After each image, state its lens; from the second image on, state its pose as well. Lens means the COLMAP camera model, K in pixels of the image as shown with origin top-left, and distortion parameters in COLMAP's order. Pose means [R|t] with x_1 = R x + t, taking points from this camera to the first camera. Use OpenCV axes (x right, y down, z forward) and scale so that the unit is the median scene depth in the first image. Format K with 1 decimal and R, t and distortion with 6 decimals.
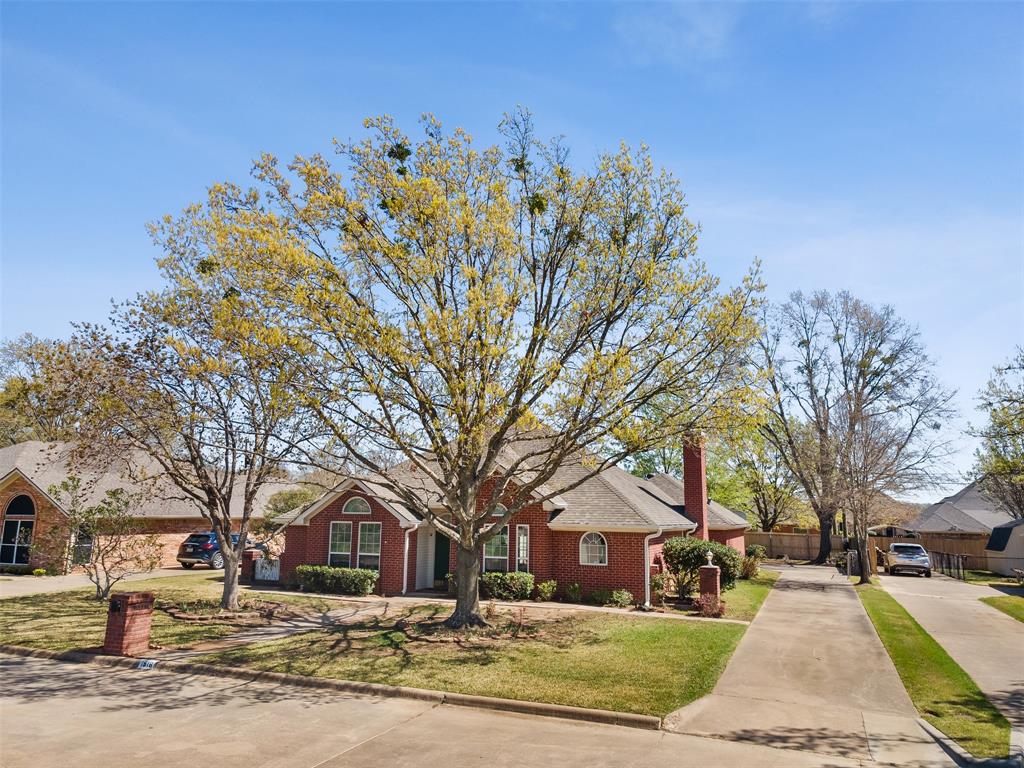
lens RADIAL K [[745.8, 0, 512.0], [0, 745.8, 384.0], [0, 0, 1]] dist [0.001442, 0.073497]
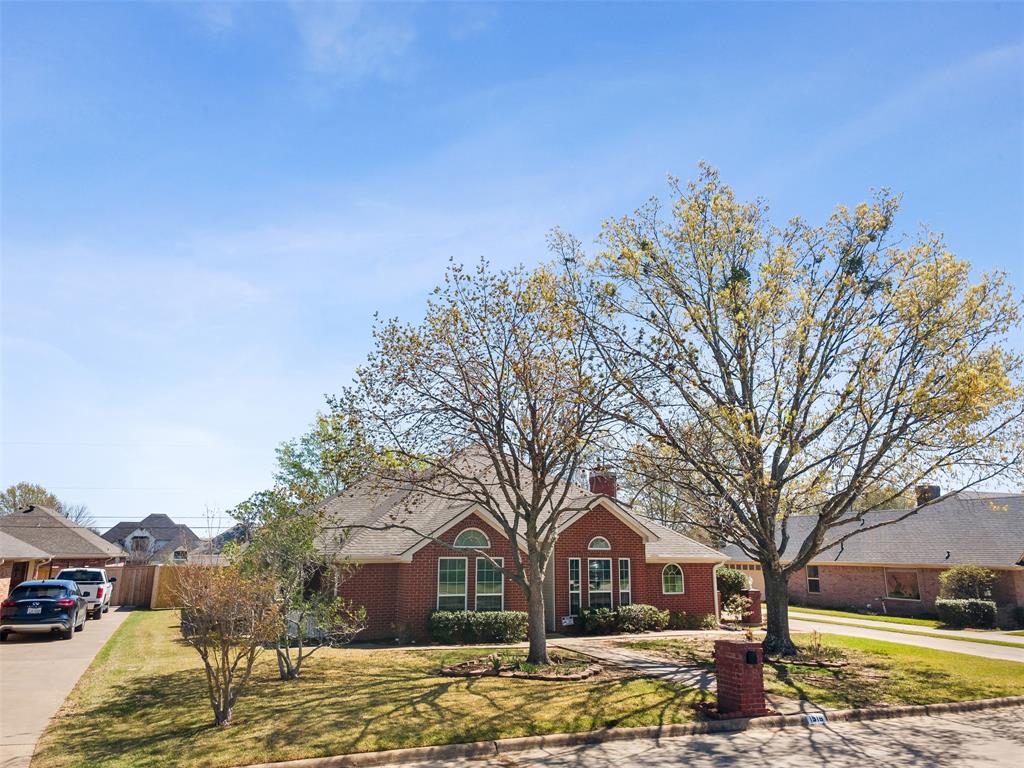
lens RADIAL K [[745.8, 0, 512.0], [0, 745.8, 384.0], [0, 0, 1]] dist [0.001442, 0.073497]
pose [[0.724373, 0.141194, 0.674795, -0.835041], [-0.111829, 0.989904, -0.087083, 0.058886], [-0.680278, -0.012381, 0.732849, 0.356707]]
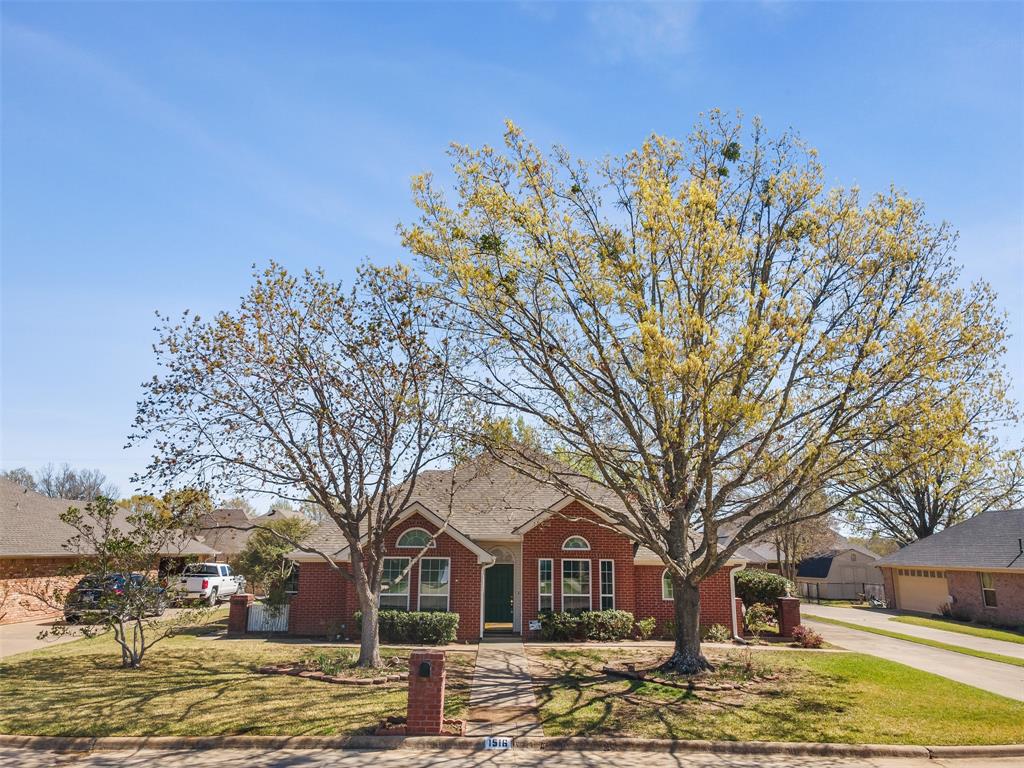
lens RADIAL K [[745.8, 0, 512.0], [0, 745.8, 384.0], [0, 0, 1]] dist [0.001442, 0.073497]
pose [[0.923813, 0.078348, 0.374742, -0.469413], [-0.061909, 0.996525, -0.055727, 0.027718], [-0.377806, 0.028281, 0.925453, 0.162434]]
